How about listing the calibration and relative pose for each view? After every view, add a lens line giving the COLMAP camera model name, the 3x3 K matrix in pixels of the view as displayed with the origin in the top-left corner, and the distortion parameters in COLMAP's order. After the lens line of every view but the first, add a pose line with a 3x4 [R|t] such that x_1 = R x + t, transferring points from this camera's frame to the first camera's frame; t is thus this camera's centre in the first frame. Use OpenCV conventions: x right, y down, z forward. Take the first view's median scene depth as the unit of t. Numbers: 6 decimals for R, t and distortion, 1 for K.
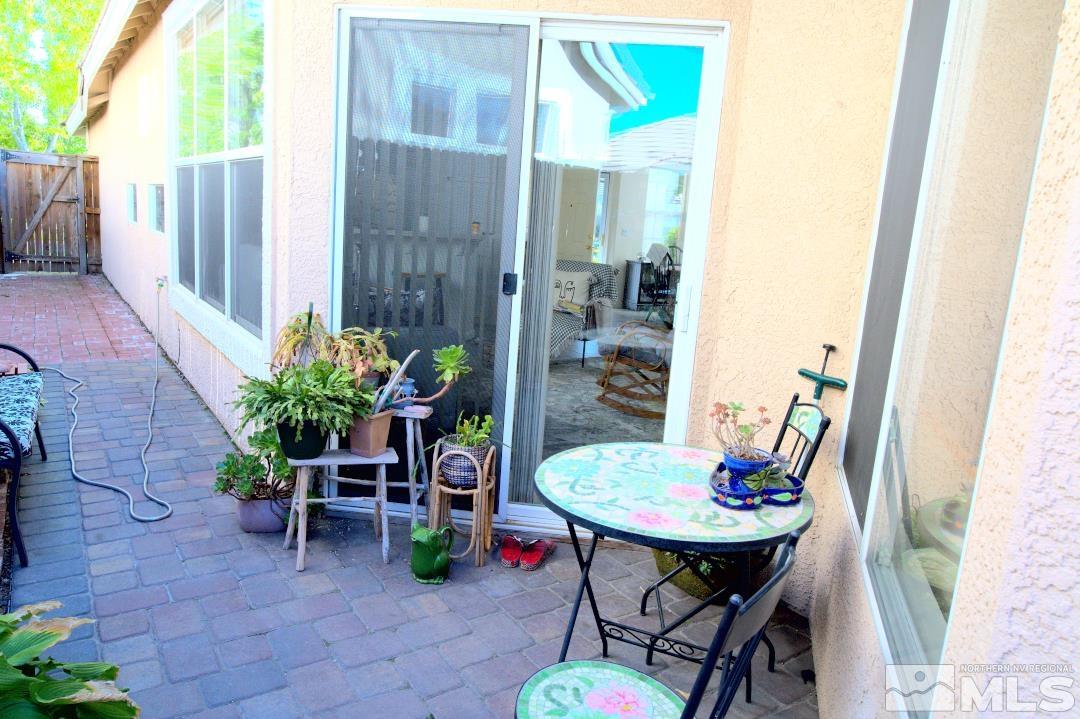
lens RADIAL K [[745.8, 0, 539.2], [0, 745.8, 360.8], [0, 0, 1]] dist [-0.035964, 0.012963]
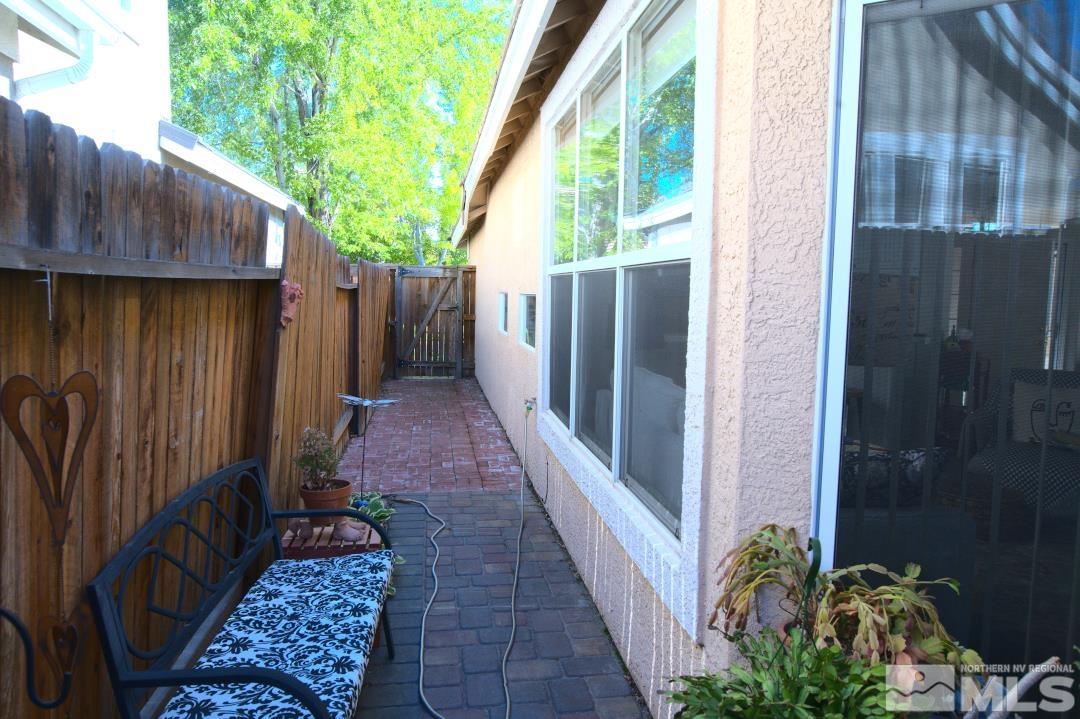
lens RADIAL K [[745.8, 0, 538.9], [0, 745.8, 358.8], [0, 0, 1]] dist [-0.035964, 0.012963]
pose [[0.900458, -0.016452, -0.434633, -0.101267], [-0.035412, 0.993194, -0.110960, -0.054835], [0.433500, 0.115306, 0.893746, 0.180621]]
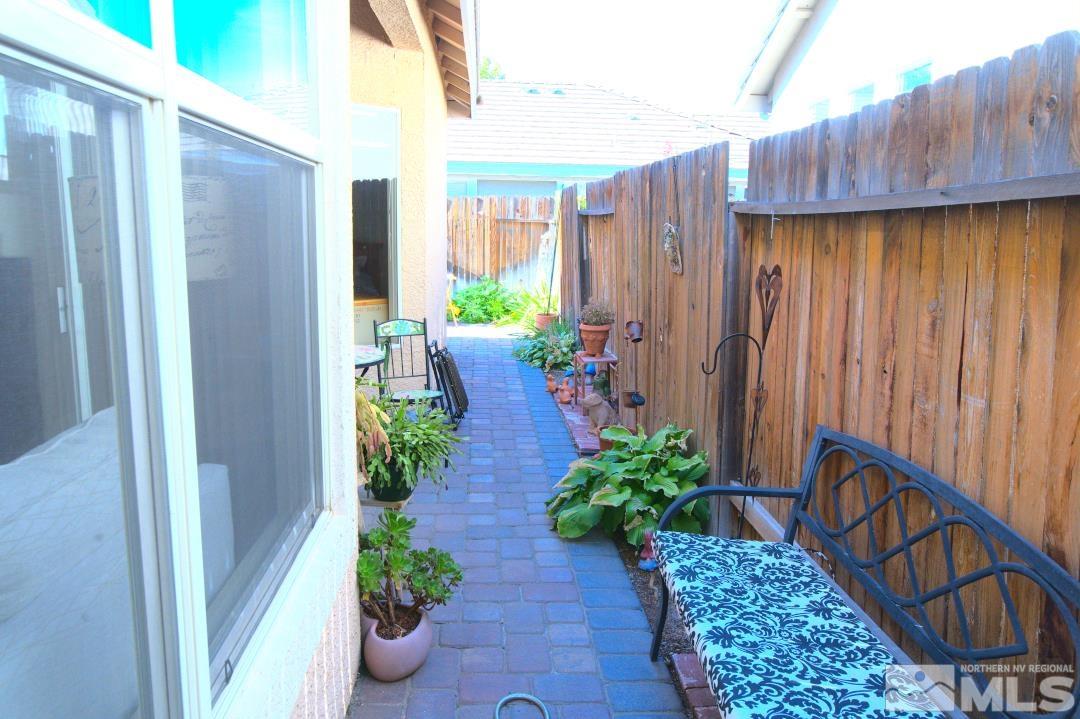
lens RADIAL K [[745.8, 0, 539.2], [0, 745.8, 359.0], [0, 0, 1]] dist [-0.035964, 0.012963]
pose [[-0.867144, -0.167925, 0.468896, -0.478004], [0.015276, 0.932037, 0.362040, -0.202406], [-0.497824, 0.321104, -0.805645, 0.857717]]
